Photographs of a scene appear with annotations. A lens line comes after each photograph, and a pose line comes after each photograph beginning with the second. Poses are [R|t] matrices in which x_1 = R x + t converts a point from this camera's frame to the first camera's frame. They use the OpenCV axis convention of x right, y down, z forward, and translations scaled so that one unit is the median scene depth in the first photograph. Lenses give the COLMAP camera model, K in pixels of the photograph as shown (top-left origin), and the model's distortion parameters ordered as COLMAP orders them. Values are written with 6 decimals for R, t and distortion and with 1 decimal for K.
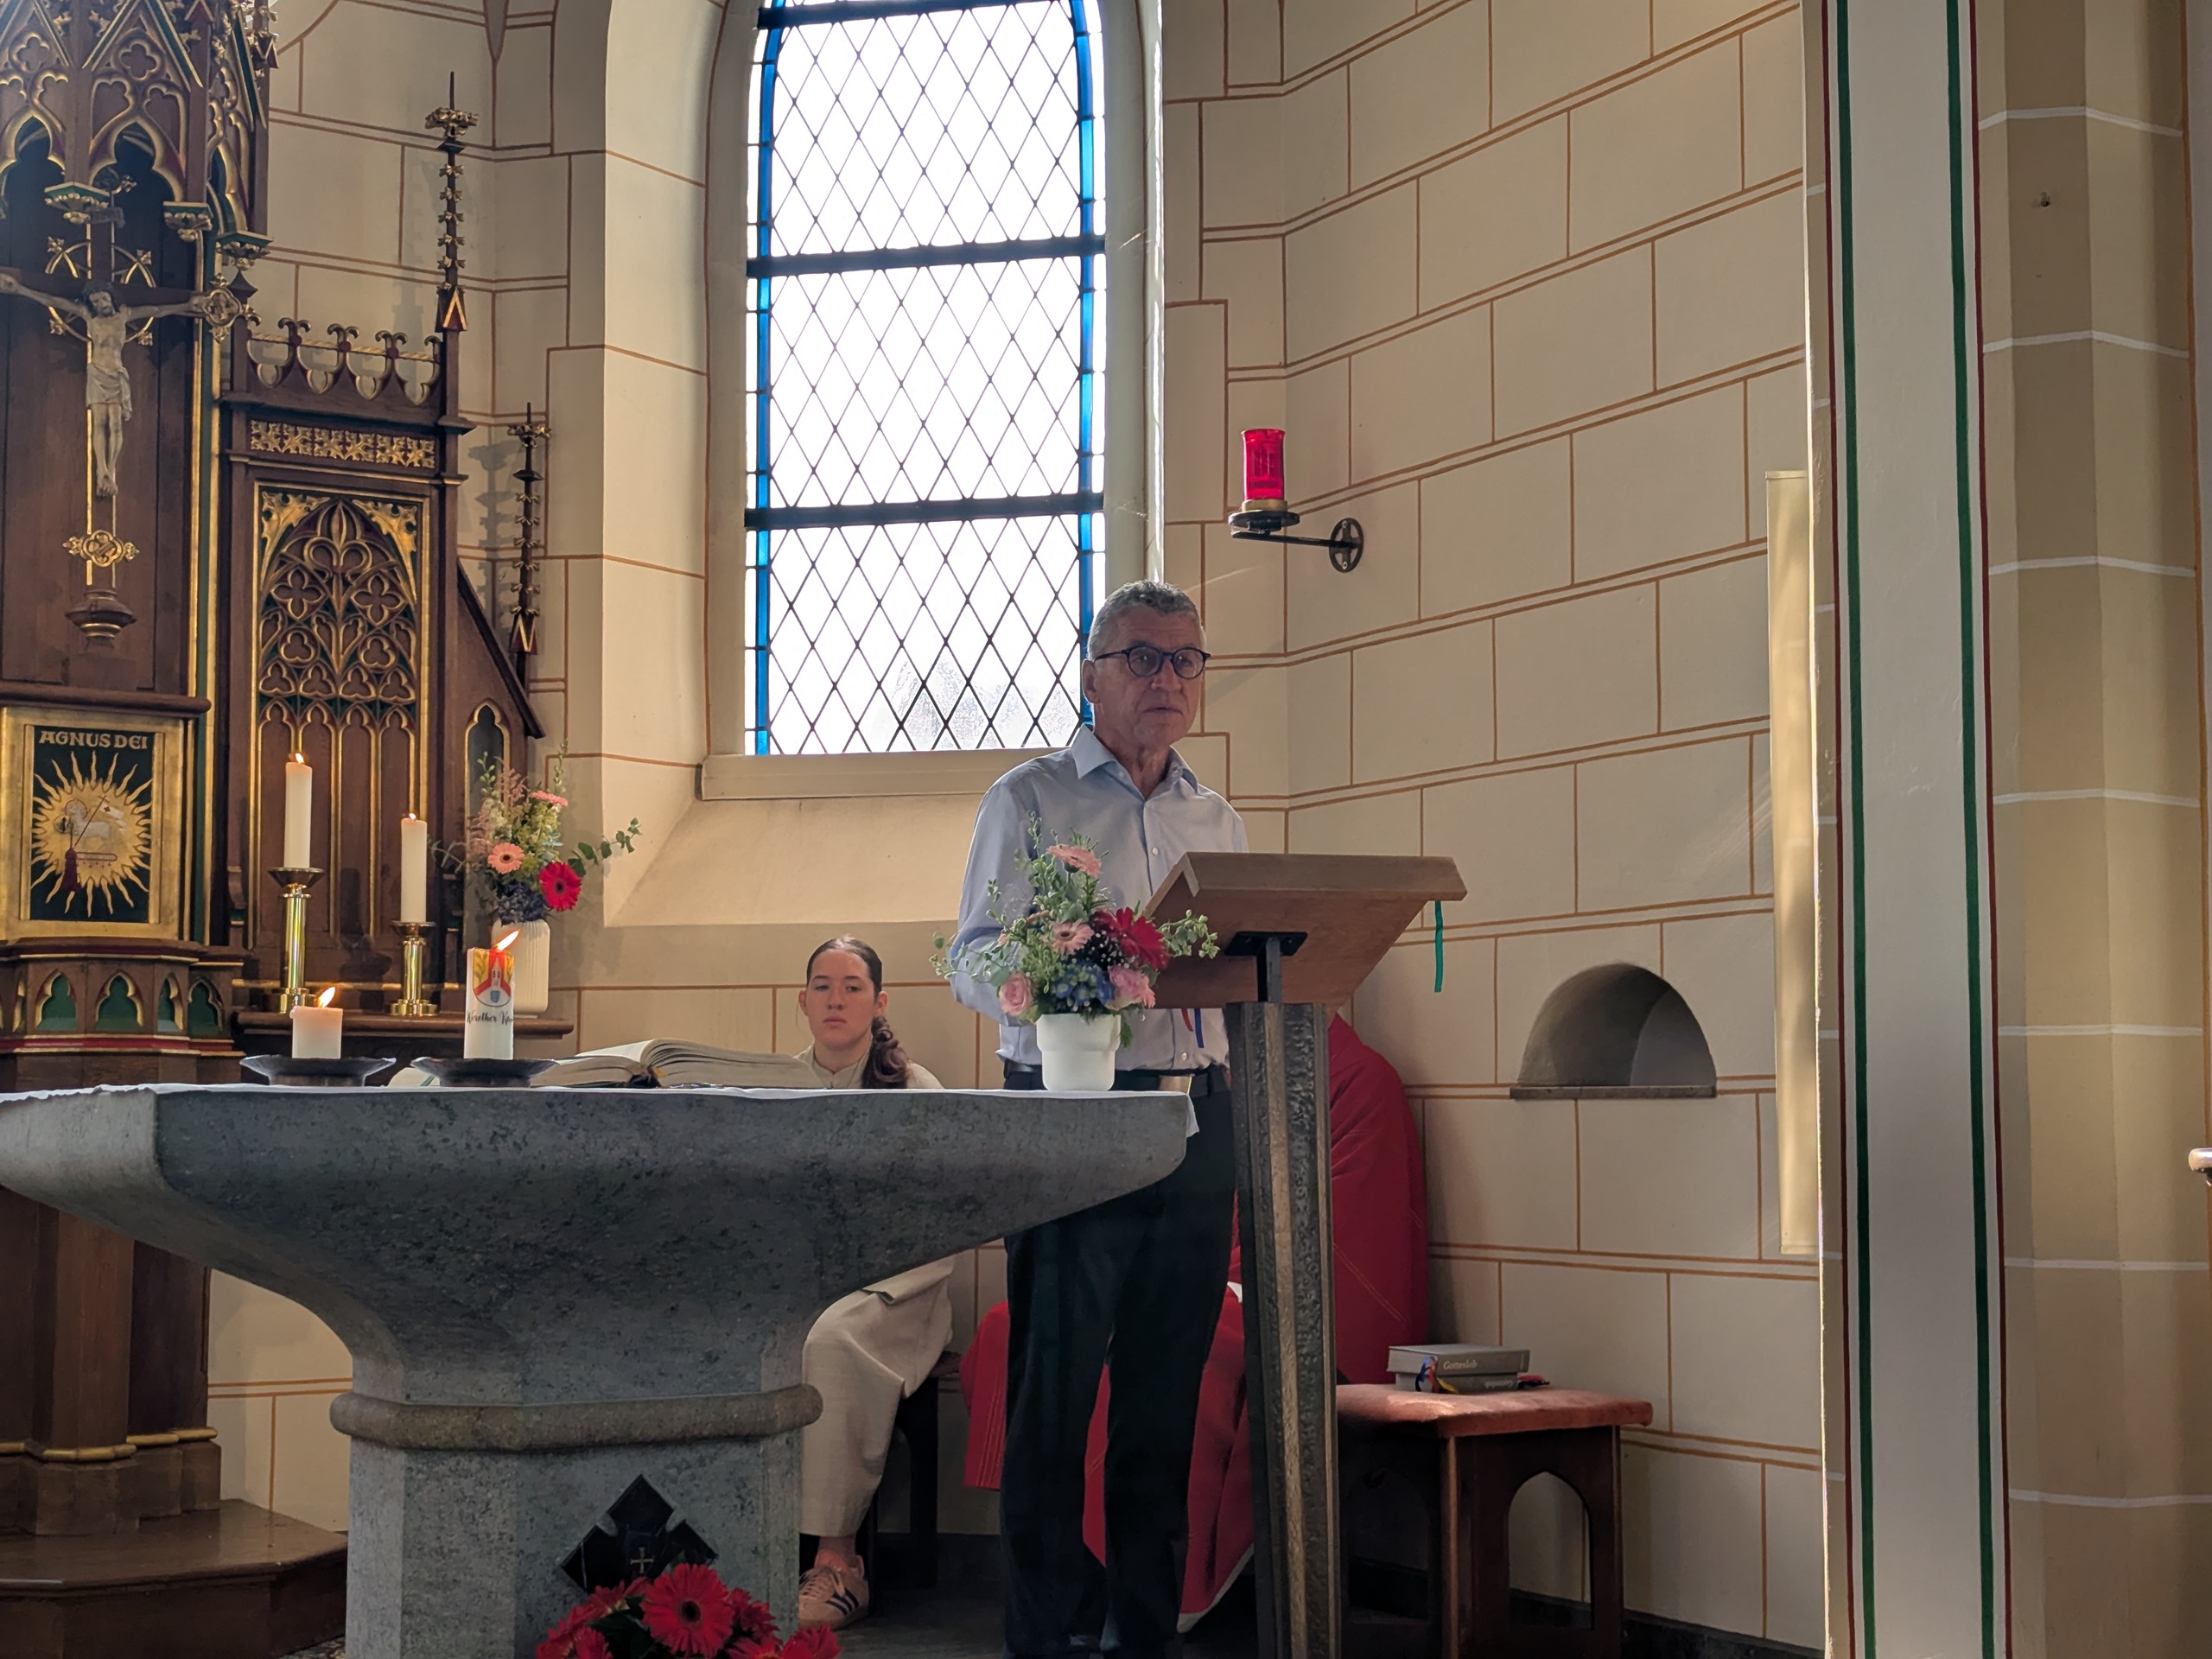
lens RADIAL K [[3138.3, 0, 1082.4], [0, 3138.3, 861.6], [0, 0, 1]] dist [0.058708, 0.000000]
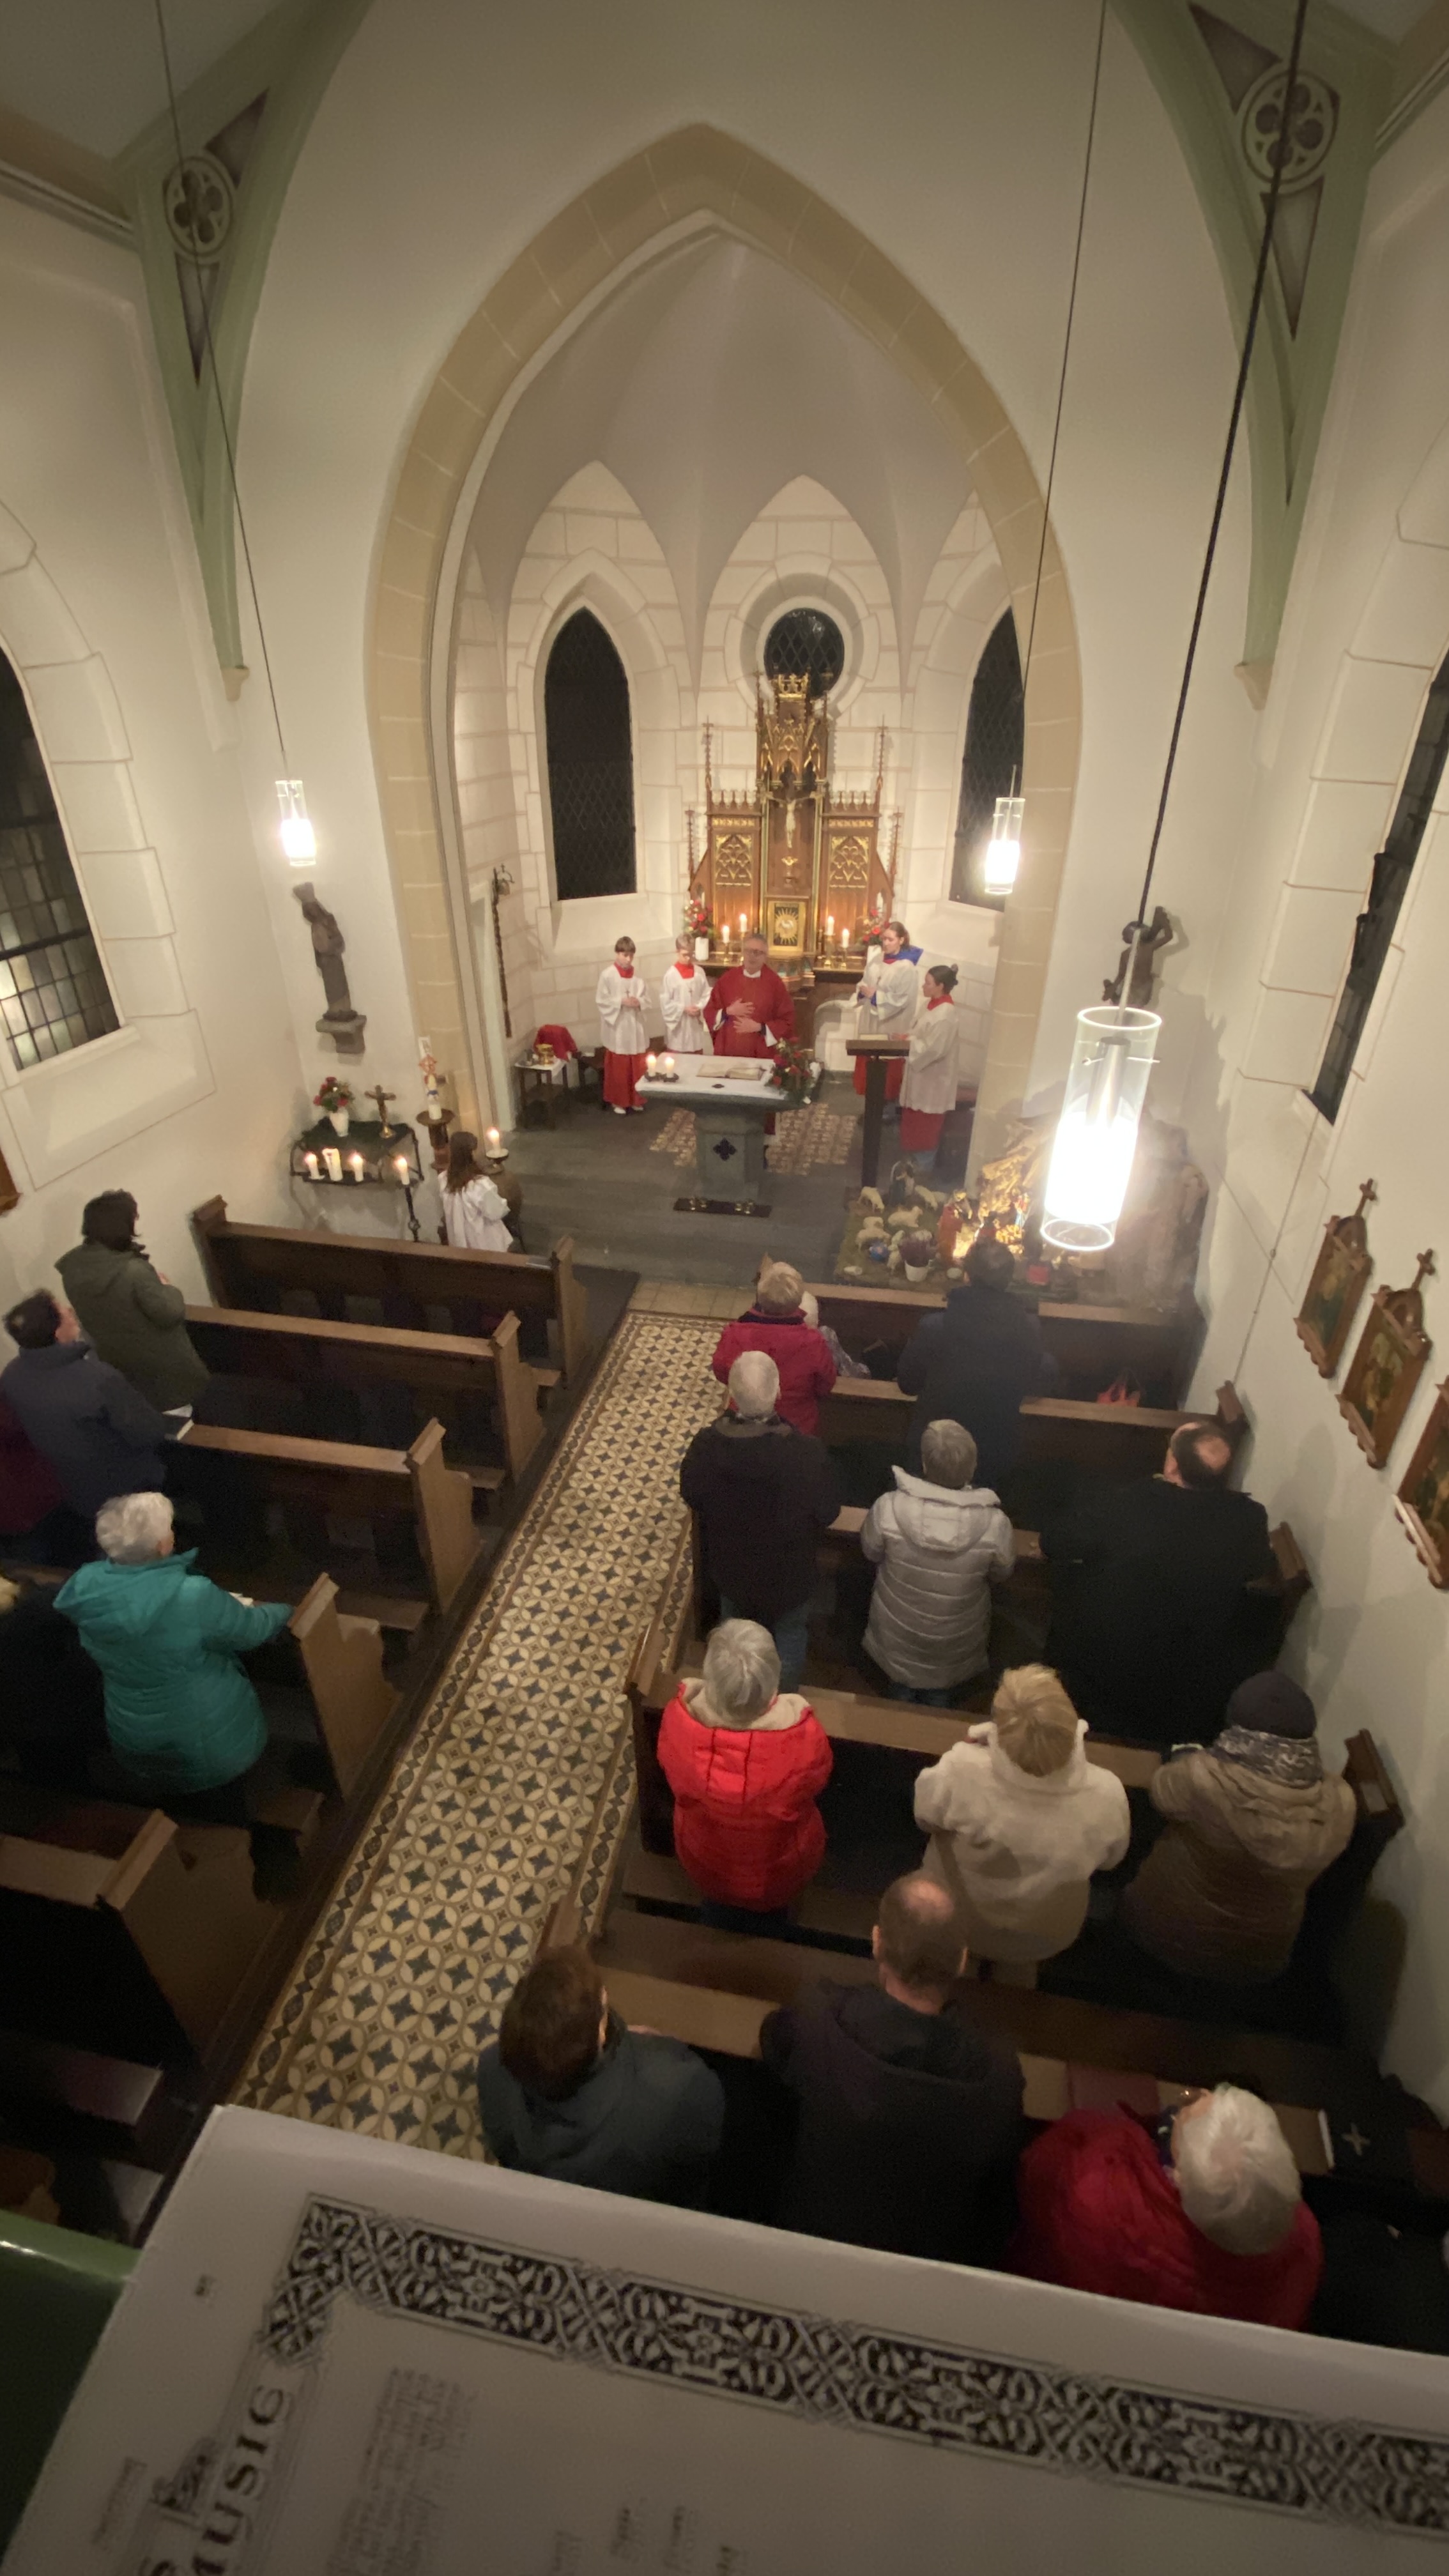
lens RADIAL K [[1030.5, 0, 720.2], [0, 1030.5, 1312.8], [0, 0, 1]] dist [-0.001112, -0.010000]
pose [[0.736723, 0.351667, -0.577555, 0.709969], [0.061895, 0.815468, 0.575483, -0.429824], [0.673356, -0.459719, 0.579007, -0.233382]]
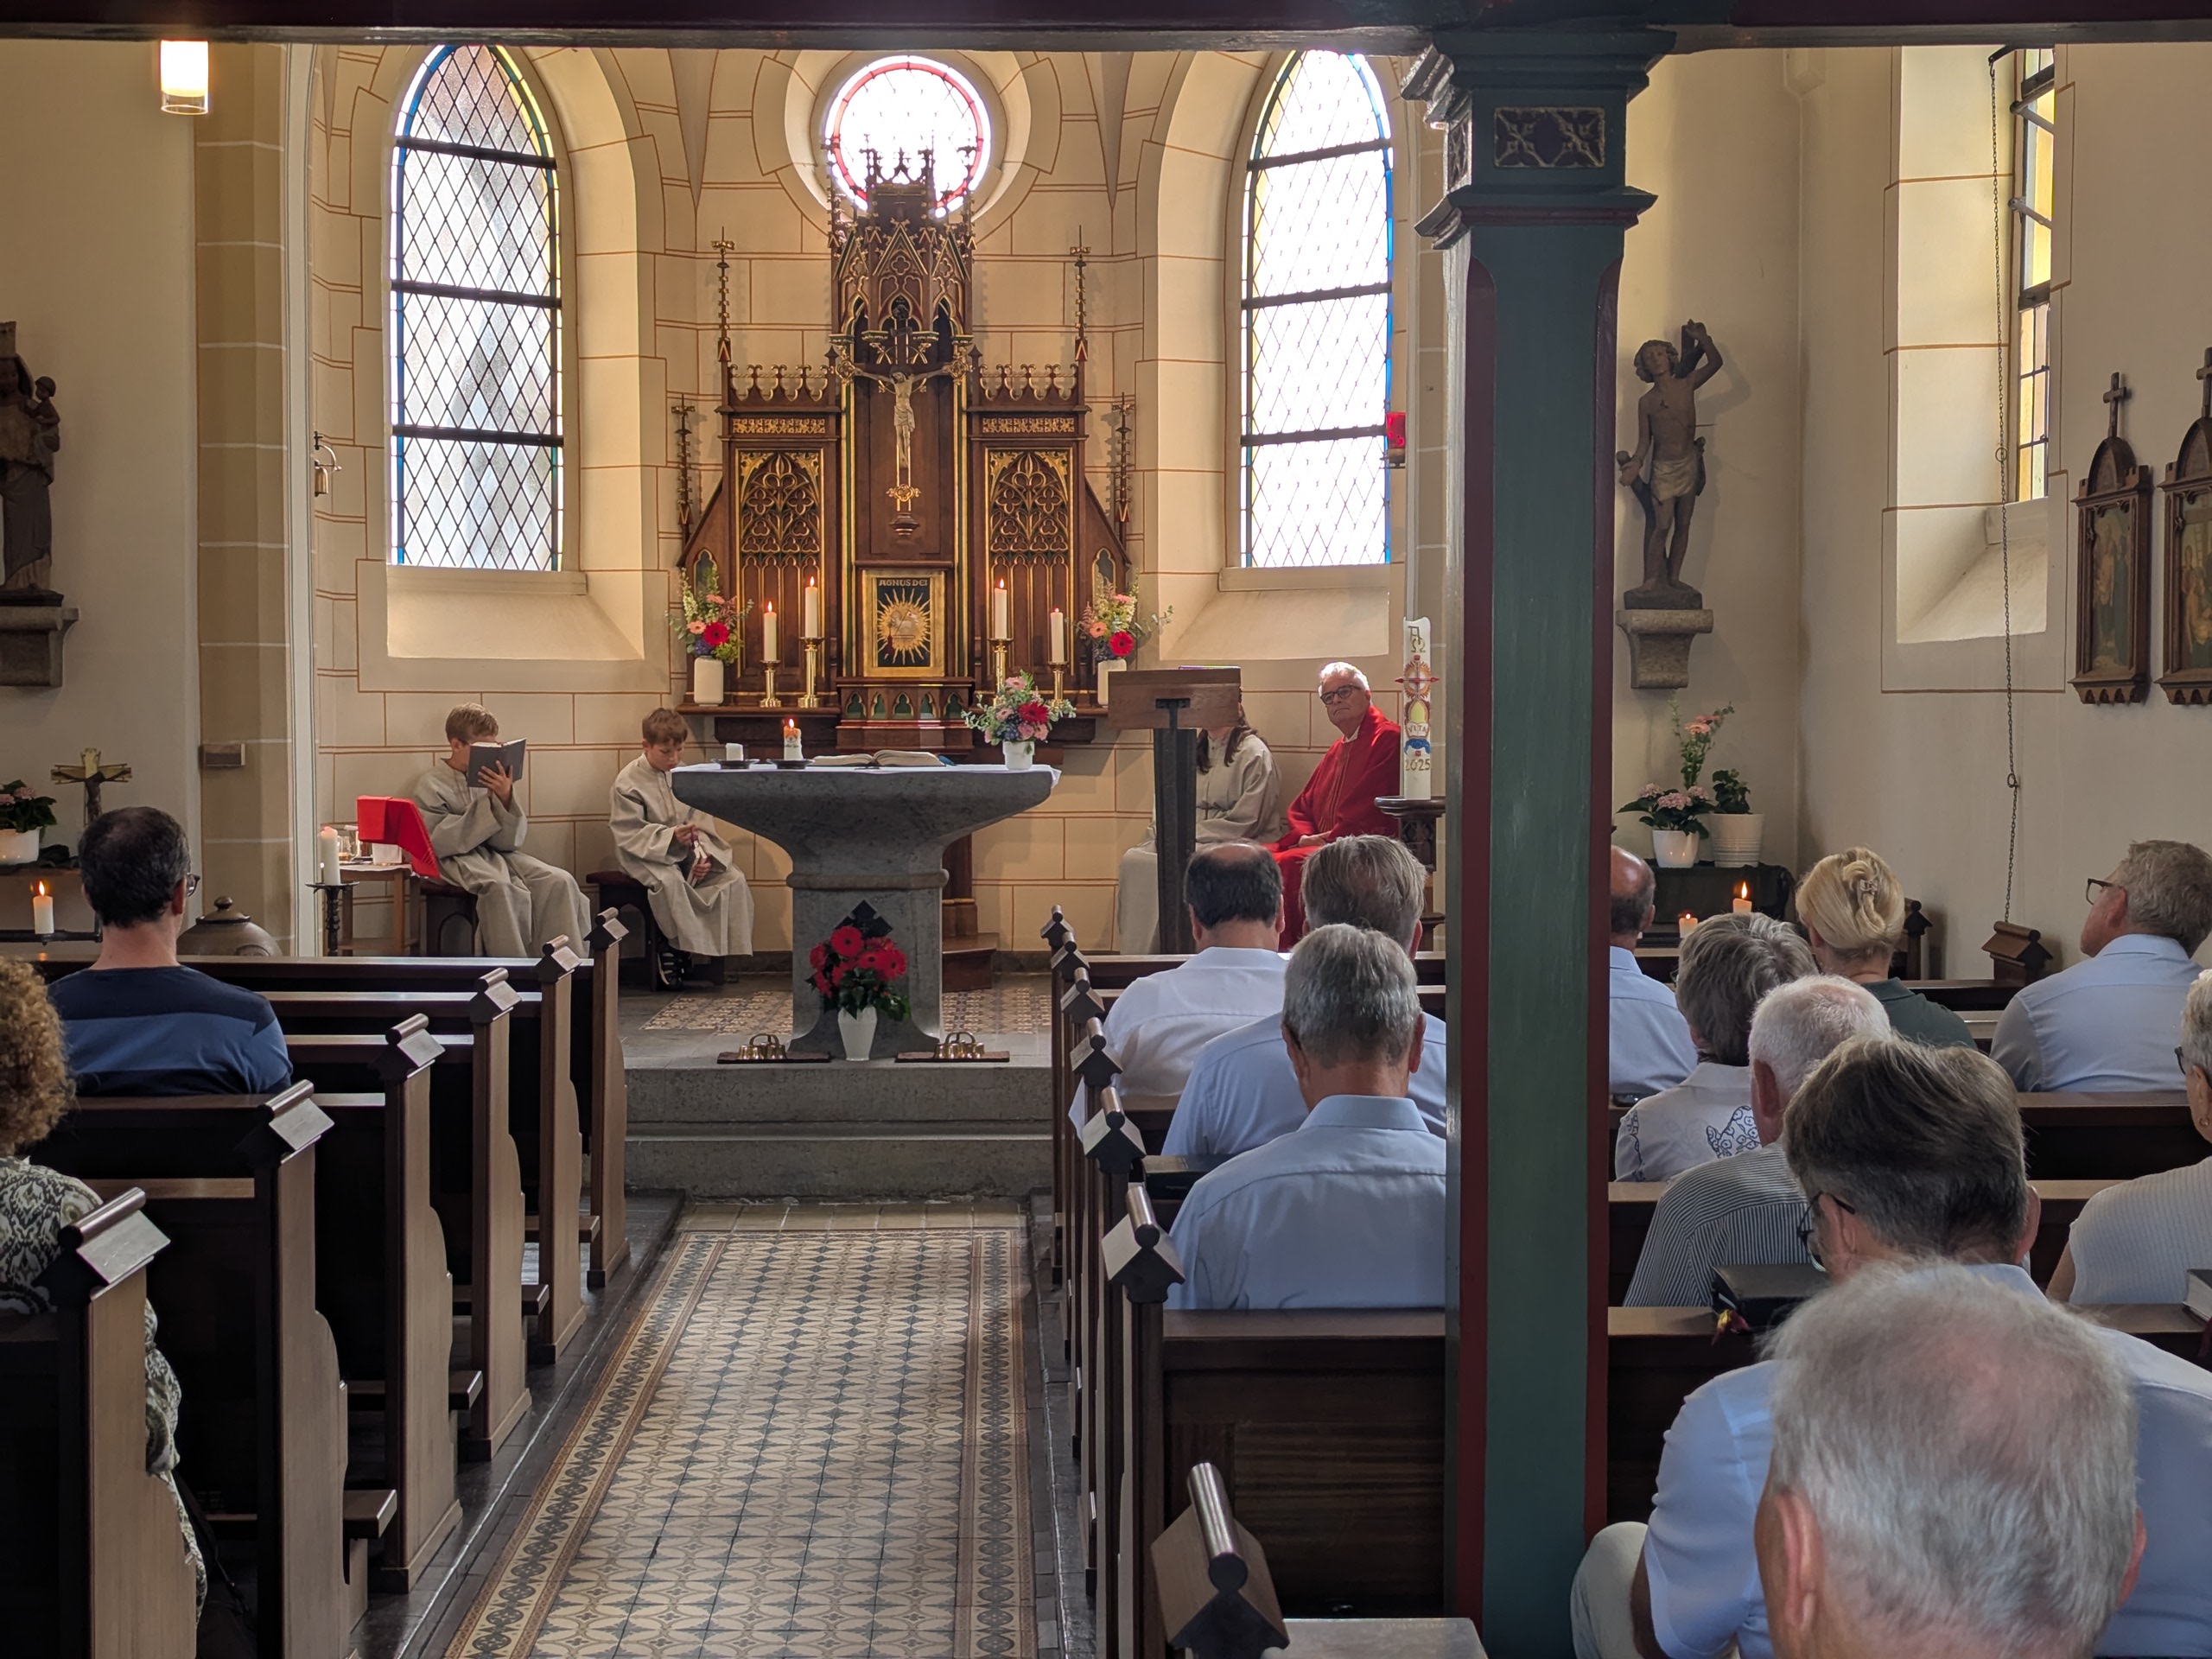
lens RADIAL K [[3138.3, 0, 1077.9], [0, 3138.3, 881.8], [0, 0, 1]] dist [0.058708, 0.000000]
pose [[0.864990, 0.029628, -0.500913, 0.873496], [0.043990, 0.989935, 0.134516, -0.119398], [0.499856, -0.138390, 0.854981, -0.809838]]
